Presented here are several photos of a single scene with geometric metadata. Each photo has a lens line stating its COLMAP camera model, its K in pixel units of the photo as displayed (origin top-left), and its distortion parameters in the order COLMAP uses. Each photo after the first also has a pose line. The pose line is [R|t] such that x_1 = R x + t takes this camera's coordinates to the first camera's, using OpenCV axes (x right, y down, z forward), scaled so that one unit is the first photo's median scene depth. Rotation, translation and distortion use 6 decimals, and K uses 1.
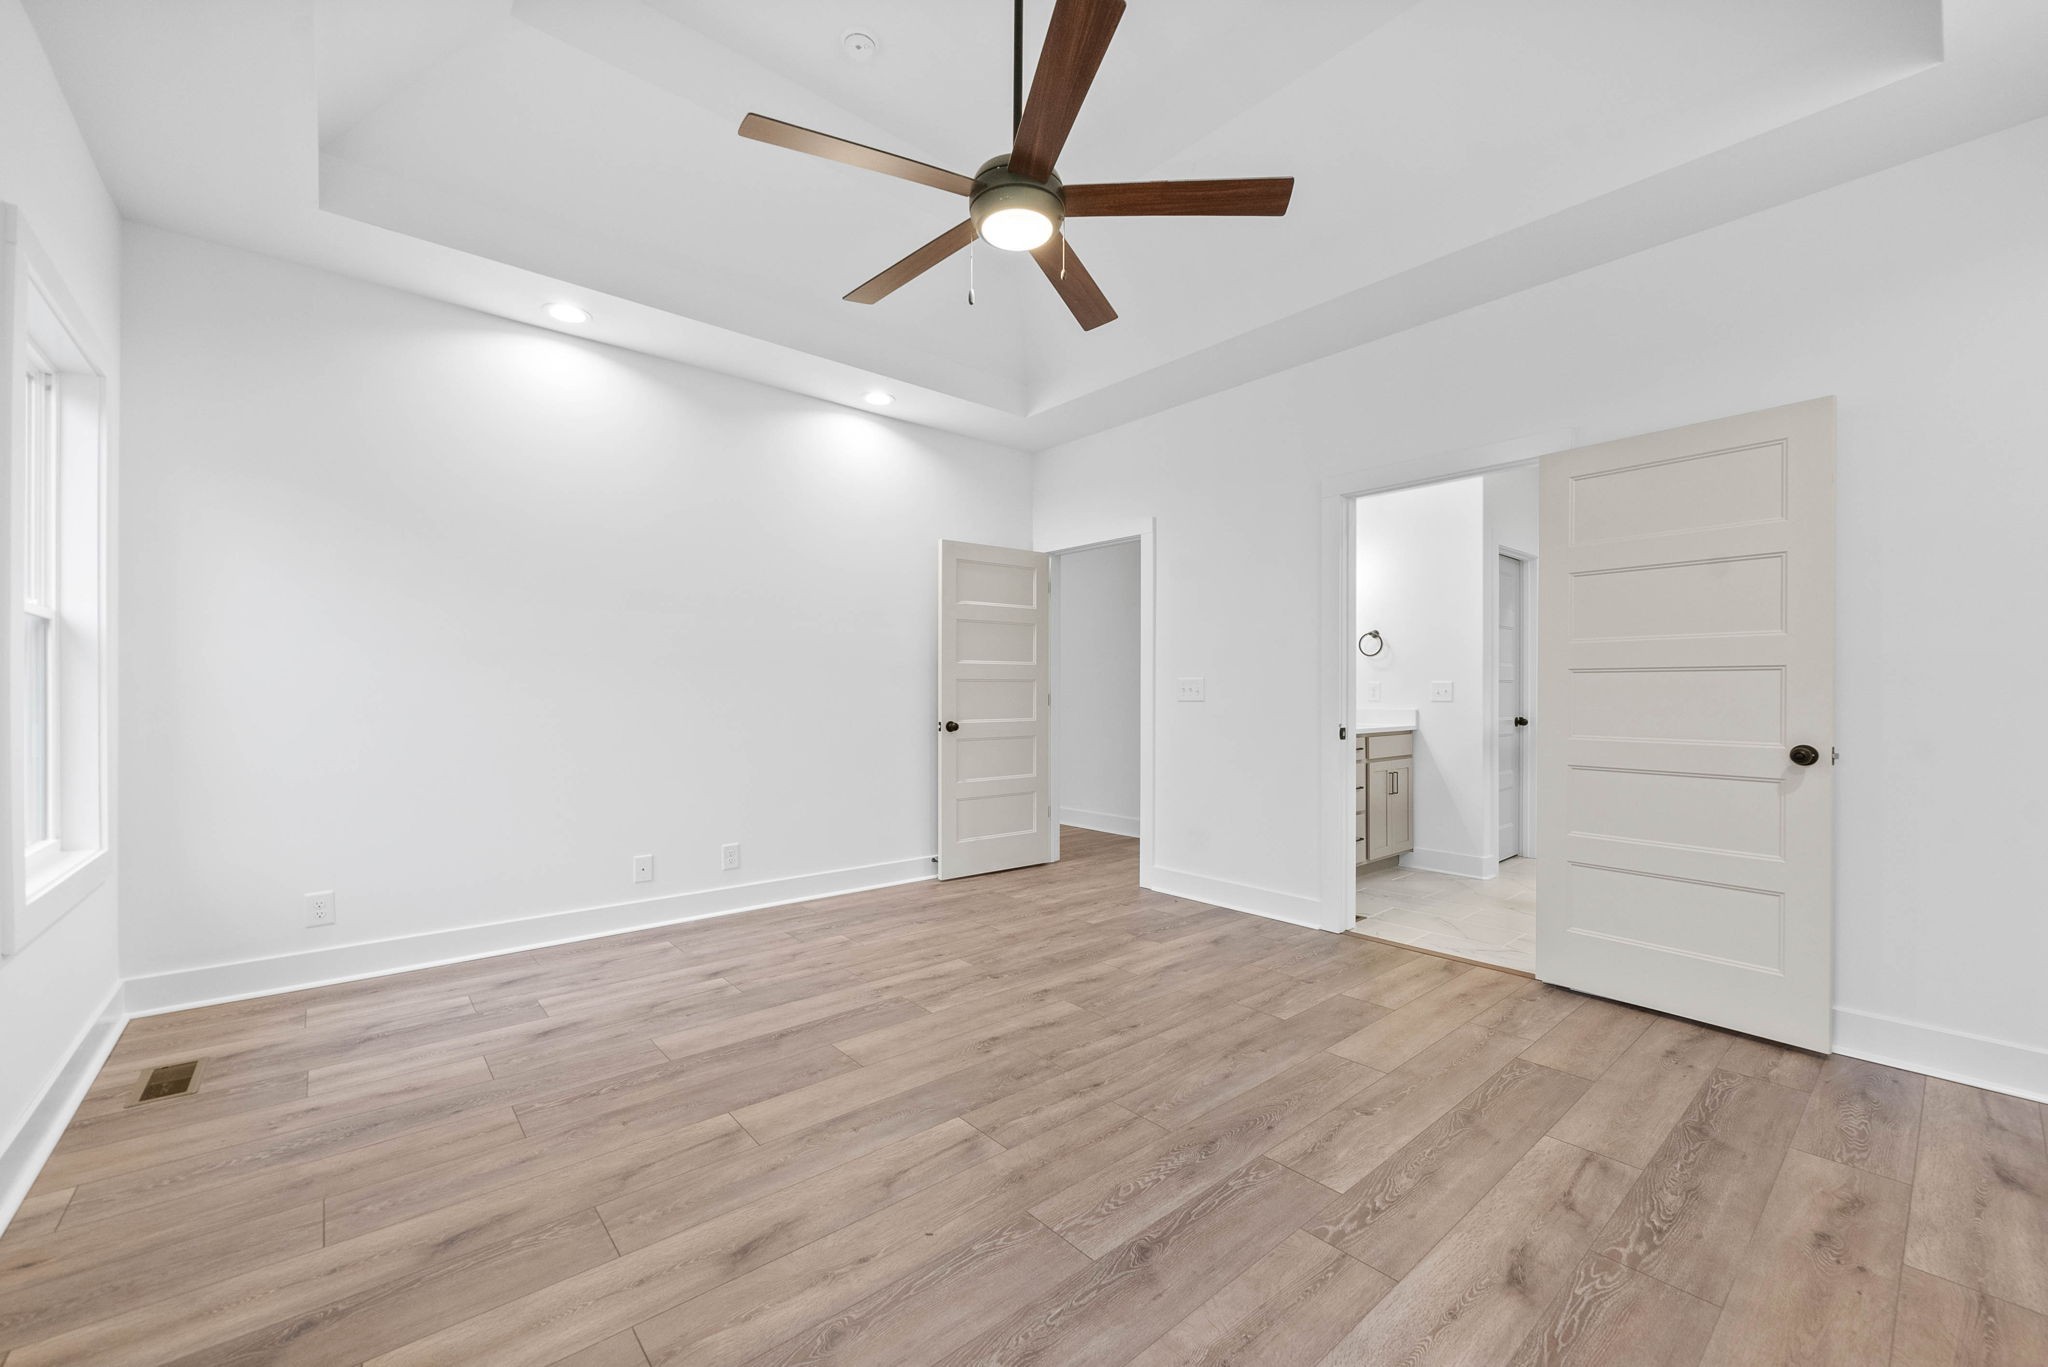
lens RADIAL K [[795.3, 0, 1024.0], [0, 795.3, 683.5], [0, 0, 1]] dist [0.014529, 0.000043]
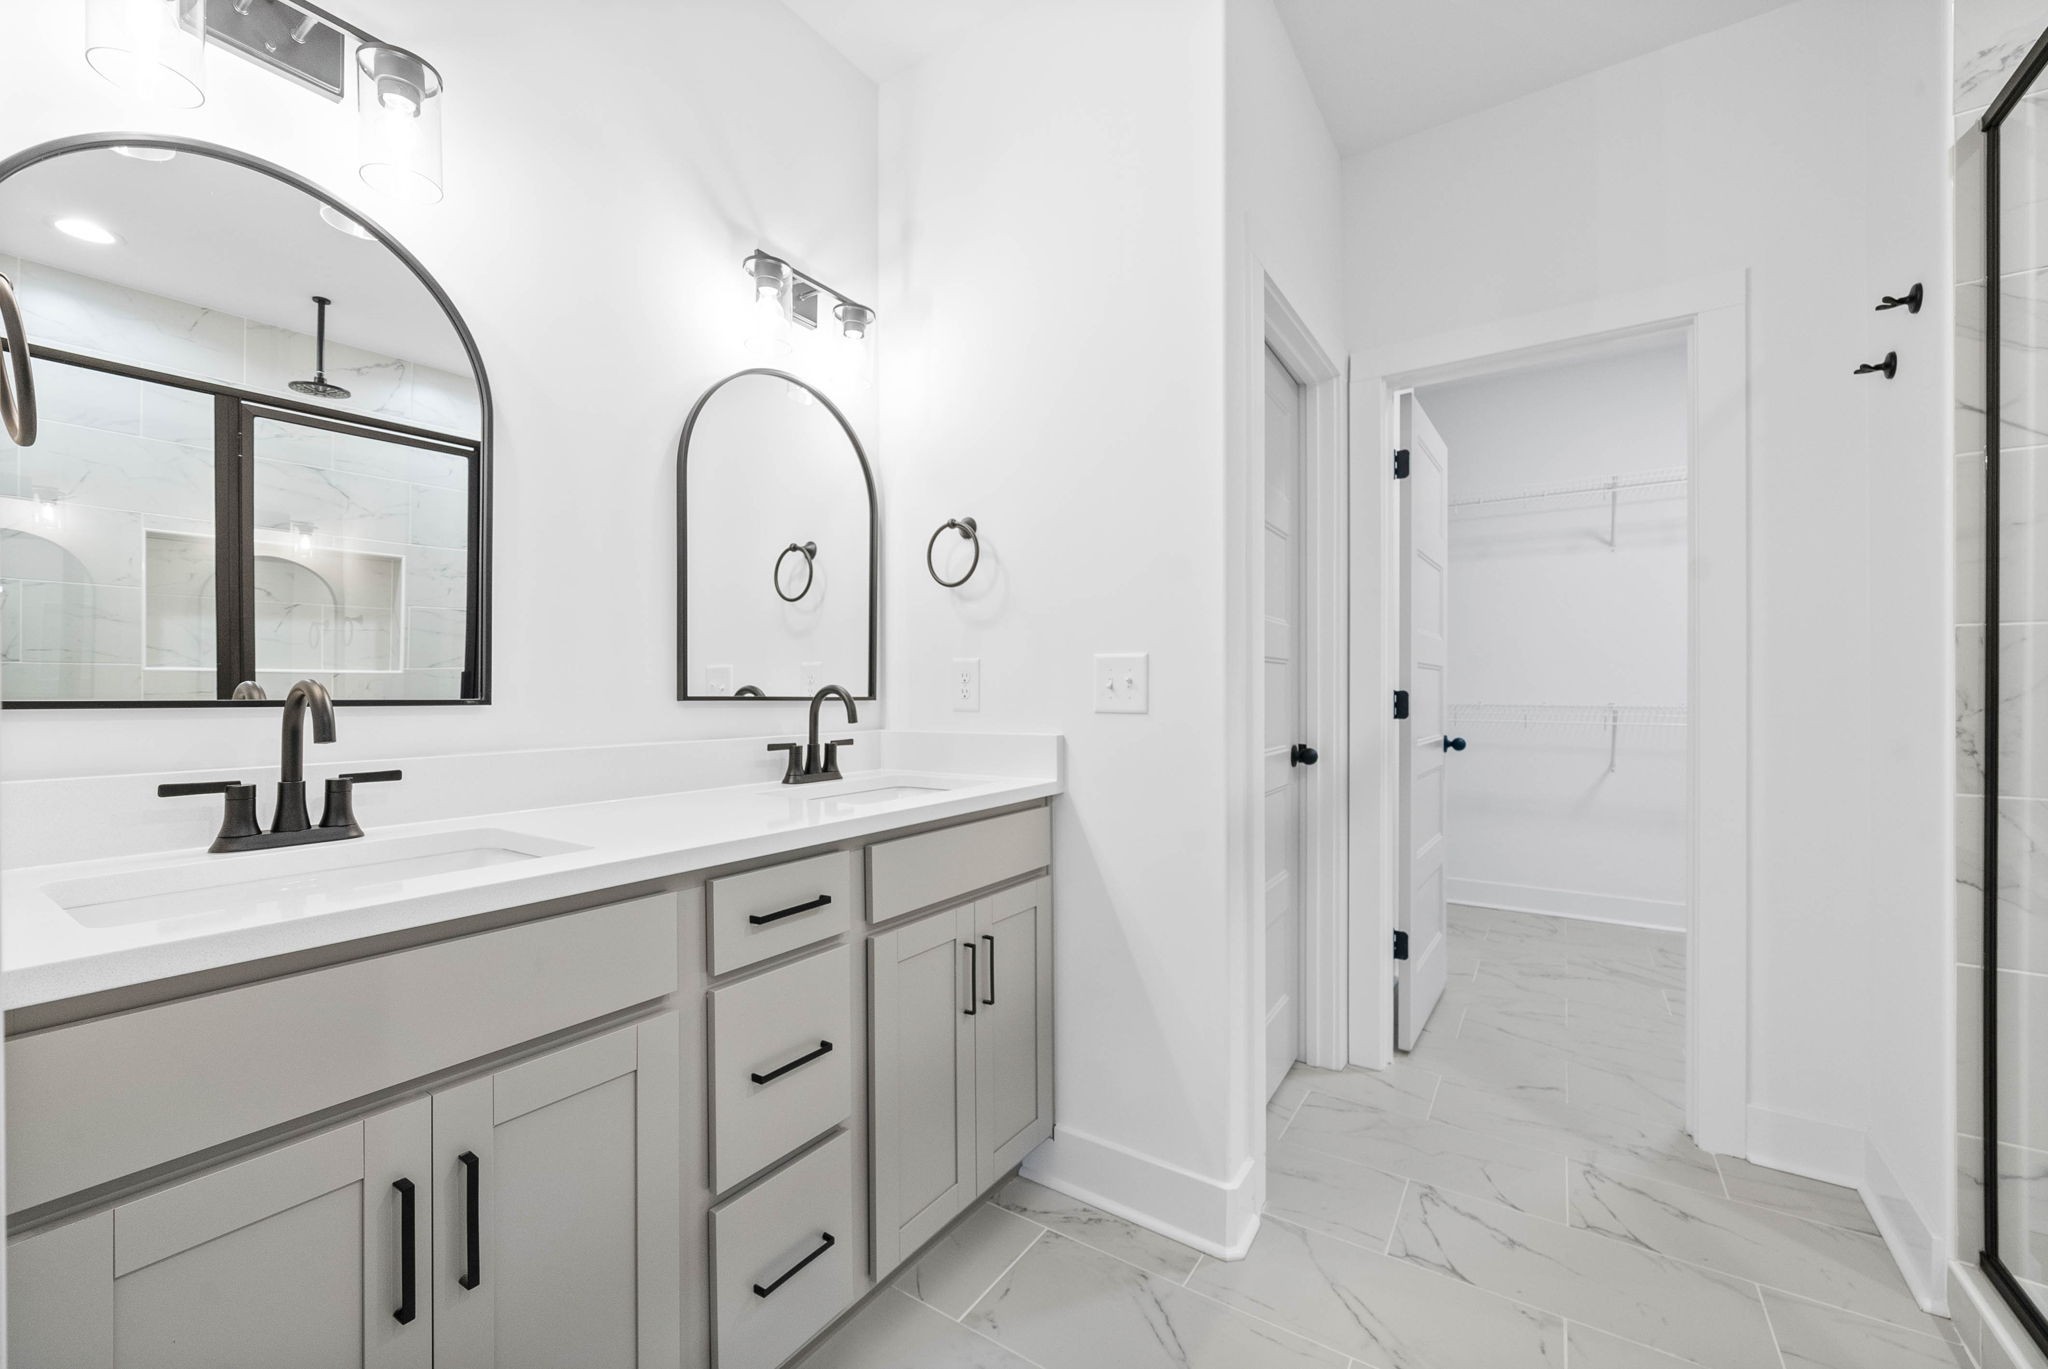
lens RADIAL K [[858.2, 0, 1022.3], [0, 858.2, 690.3], [0, 0, 1]] dist [0.001010, 0.000135]
pose [[0.956525, -0.003082, 0.291636, 0.457852], [-0.001089, 0.999899, 0.014139, 0.008182], [-0.291650, -0.013842, 0.956425, 0.808312]]
